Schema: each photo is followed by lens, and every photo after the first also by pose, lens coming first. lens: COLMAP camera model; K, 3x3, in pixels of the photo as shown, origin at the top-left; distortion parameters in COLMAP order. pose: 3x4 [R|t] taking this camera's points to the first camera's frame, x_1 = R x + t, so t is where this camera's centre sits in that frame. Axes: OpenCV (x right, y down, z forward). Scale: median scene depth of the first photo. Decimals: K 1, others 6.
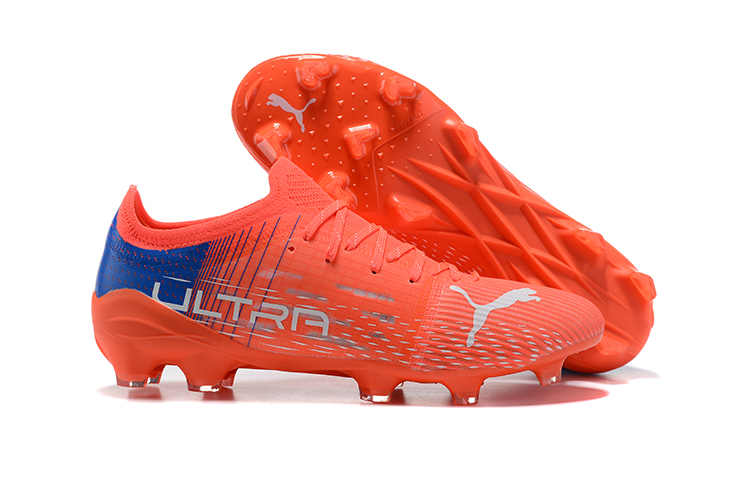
lens RADIAL K [[2005.4, 0, 375.0], [0, 2005.4, 250.0], [0, 0, 1]] dist [0.007528, -0.030389]
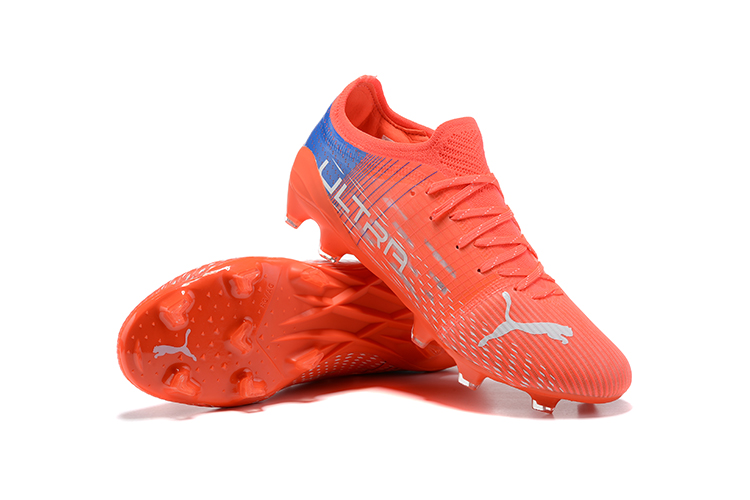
lens RADIAL K [[2005.4, 0, 375.0], [0, 2005.4, 250.0], [0, 0, 1]] dist [0.007528, -0.030389]
pose [[0.727296, 0.516821, -0.451595, 0.489261], [-0.395042, 0.853299, 0.340328, -0.363126], [0.561233, -0.069120, 0.824766, 0.019248]]
